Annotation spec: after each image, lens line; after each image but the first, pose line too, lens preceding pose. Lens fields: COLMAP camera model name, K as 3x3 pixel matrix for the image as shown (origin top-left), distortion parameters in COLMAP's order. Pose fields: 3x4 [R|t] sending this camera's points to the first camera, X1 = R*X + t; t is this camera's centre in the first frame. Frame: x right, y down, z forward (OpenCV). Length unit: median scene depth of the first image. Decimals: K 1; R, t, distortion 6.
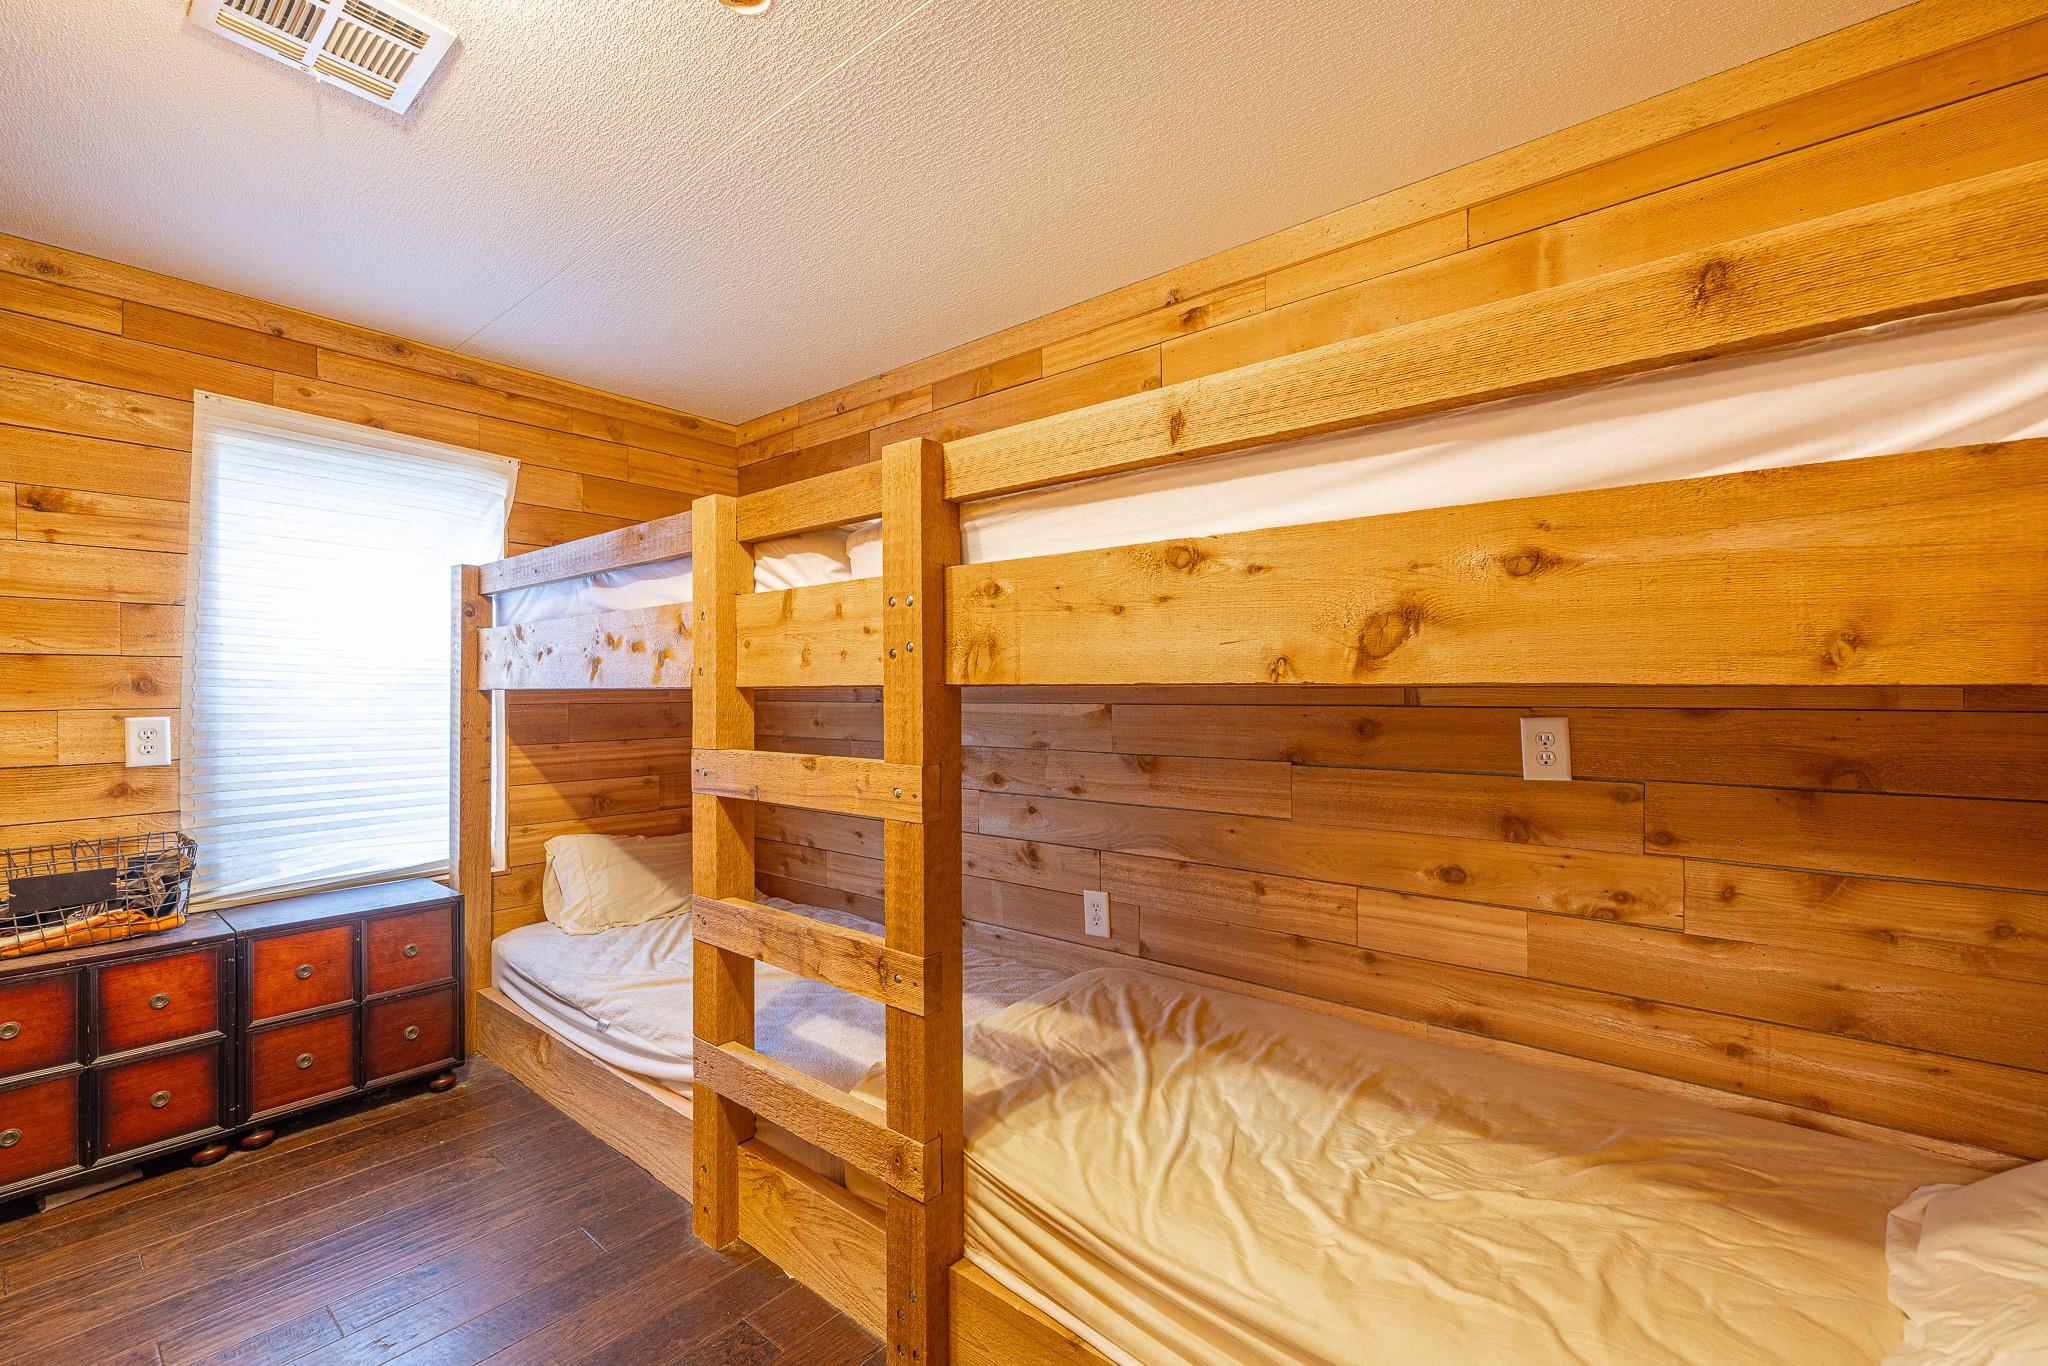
lens RADIAL K [[863.4, 0, 1025.3], [0, 863.4, 685.5], [0, 0, 1]] dist [0.004794, -0.000958]
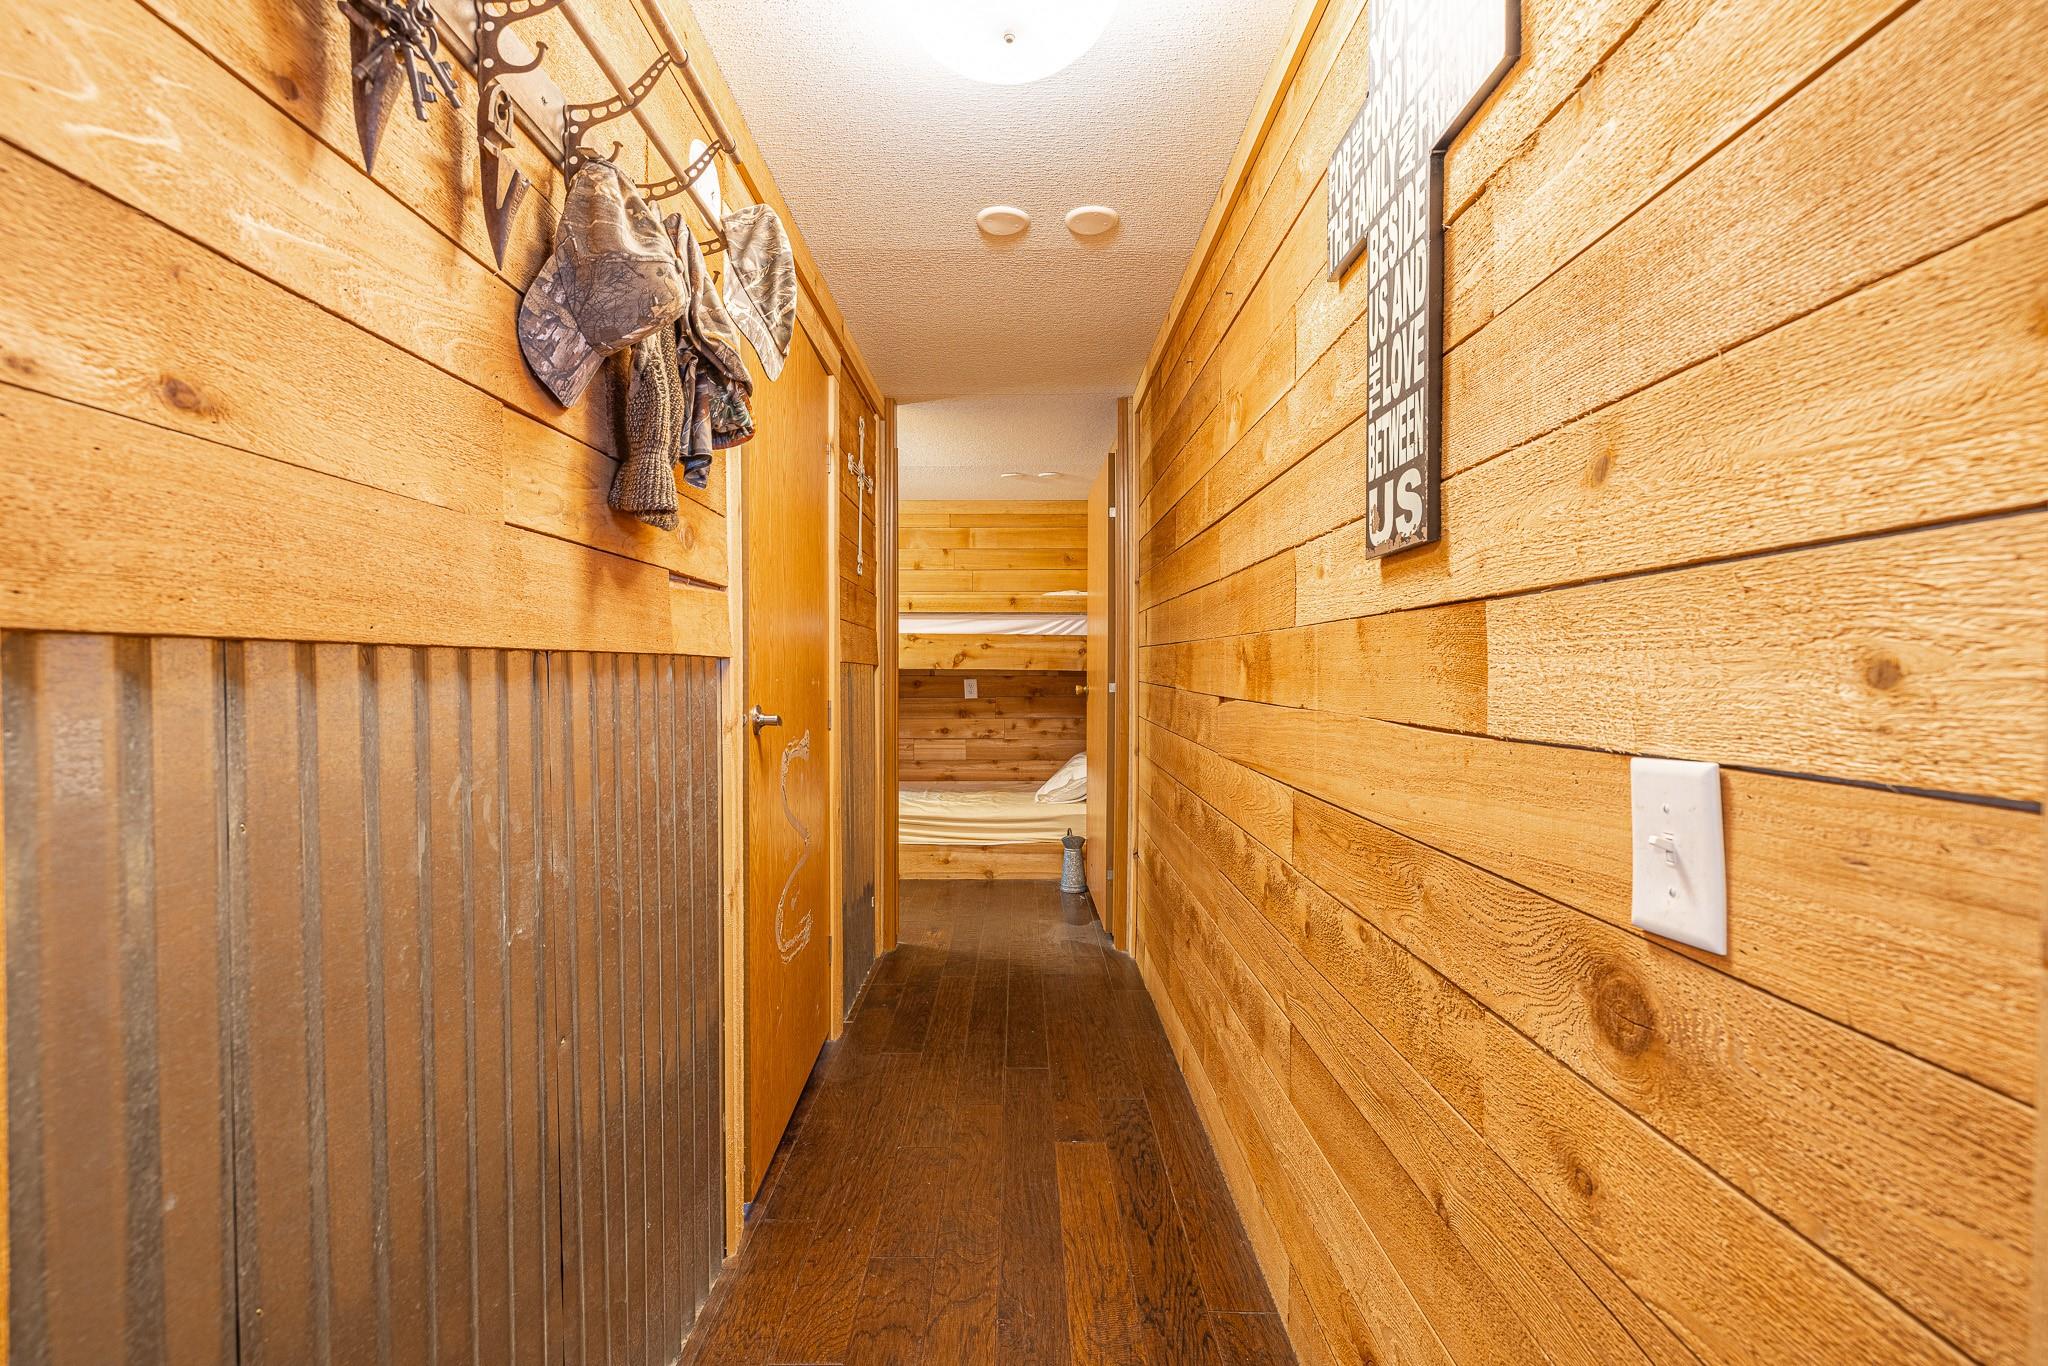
lens RADIAL K [[863.4, 0, 1023.3], [0, 863.4, 683.6], [0, 0, 1]] dist [0.004794, -0.000958]
pose [[0.769444, -0.005162, 0.638693, -1.402990], [-0.007648, 0.999821, 0.017295, -0.004120], [-0.638669, -0.018193, 0.769267, -1.725776]]
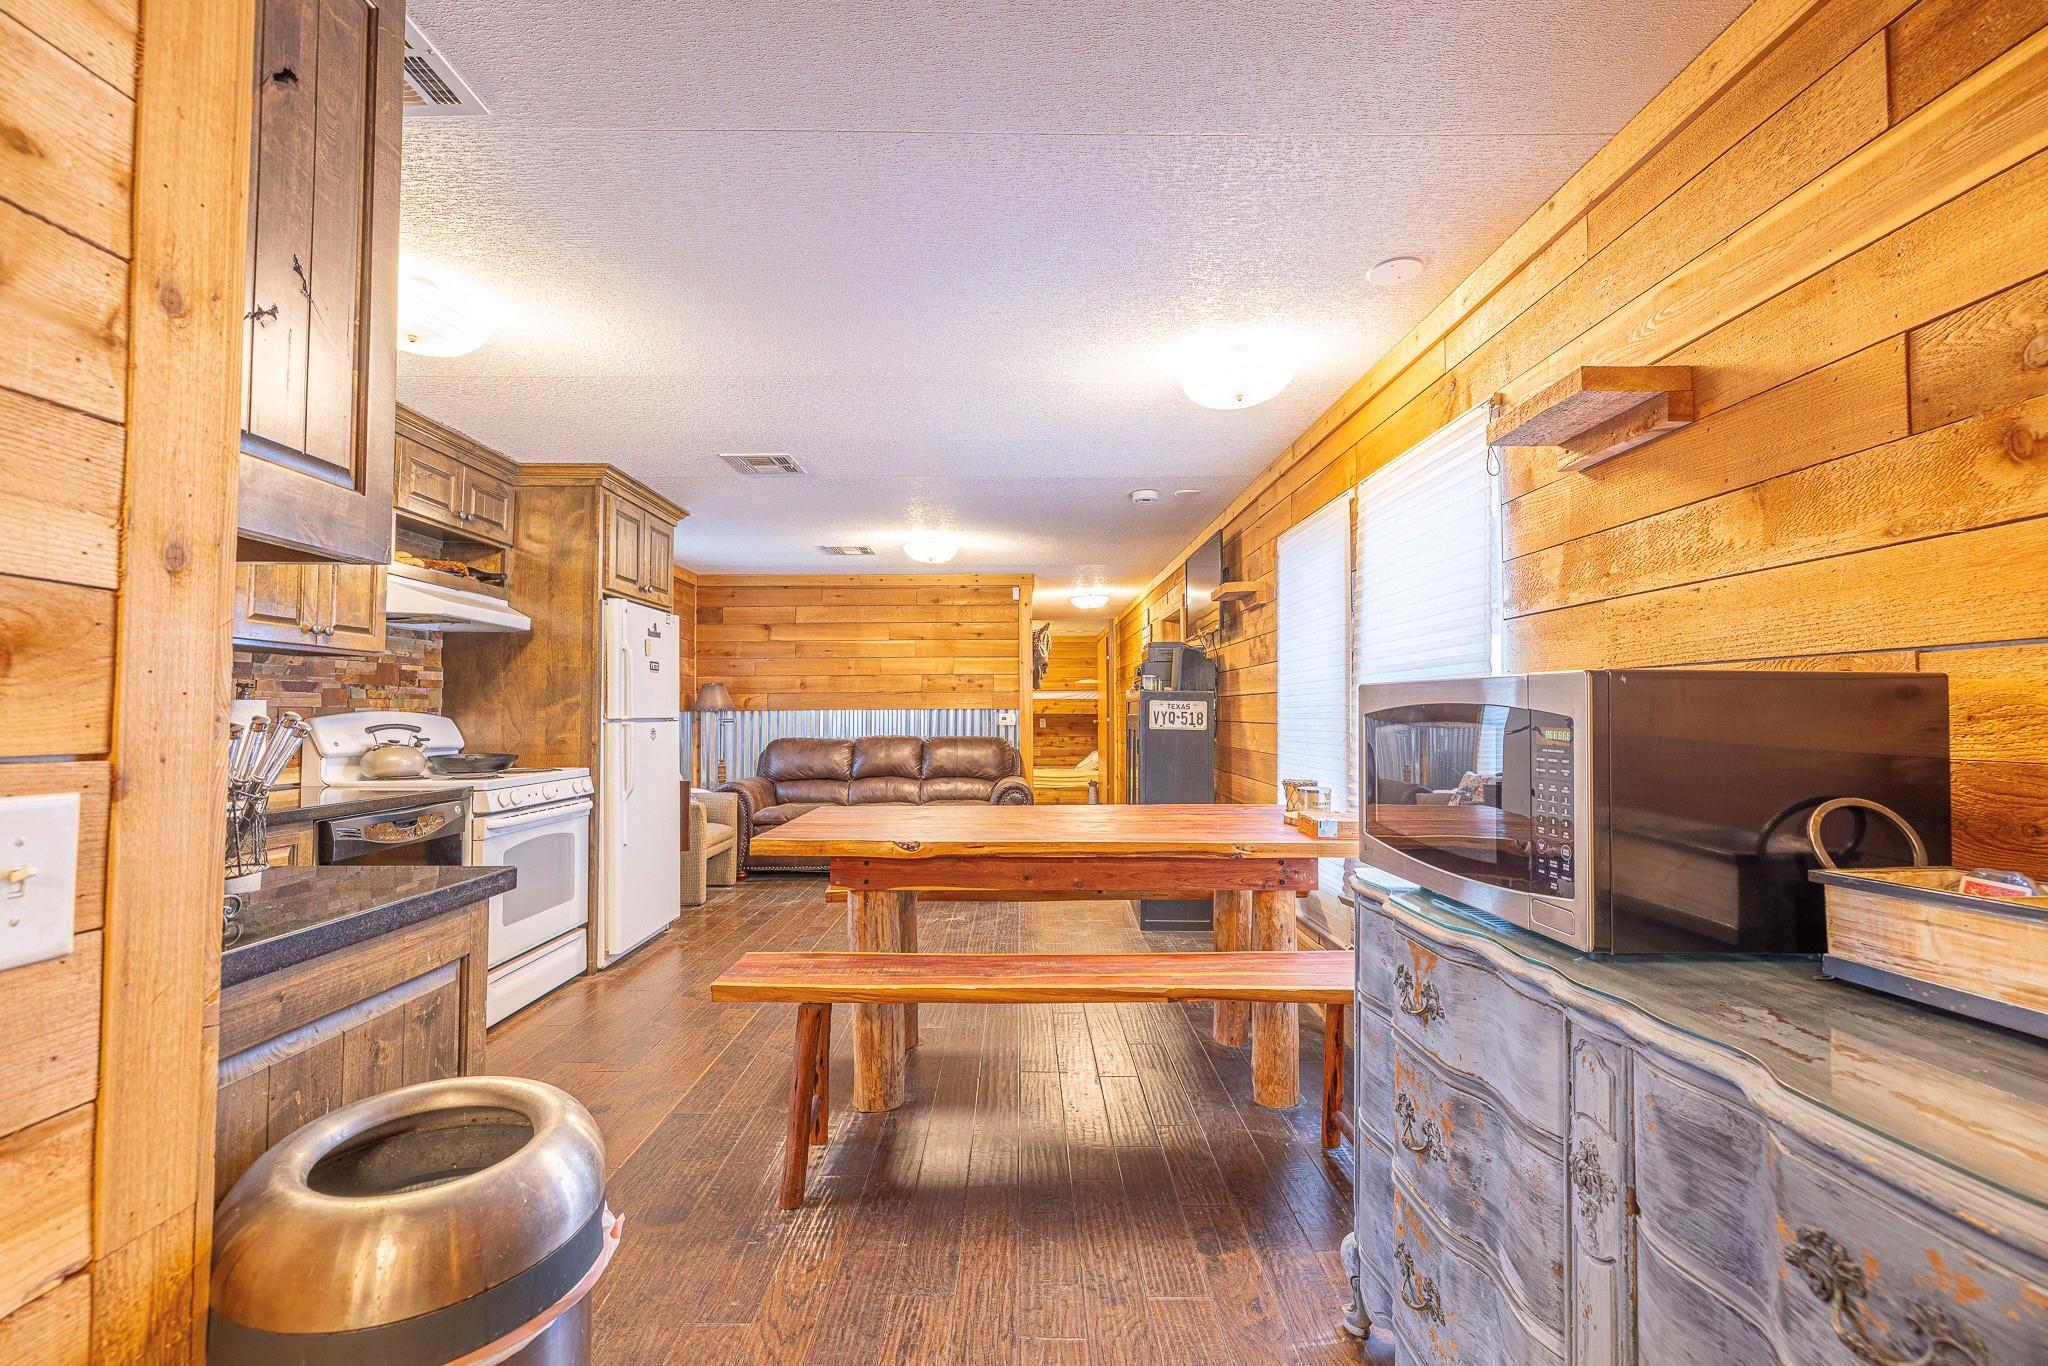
lens RADIAL K [[863.4, 0, 1022.2], [0, 863.4, 689.3], [0, 0, 1]] dist [0.004794, -0.000958]
pose [[0.770998, 0.022408, 0.636443, -4.213024], [-0.004442, 0.999546, -0.029810, 0.012530], [-0.636821, 0.020156, 0.770748, -4.531092]]
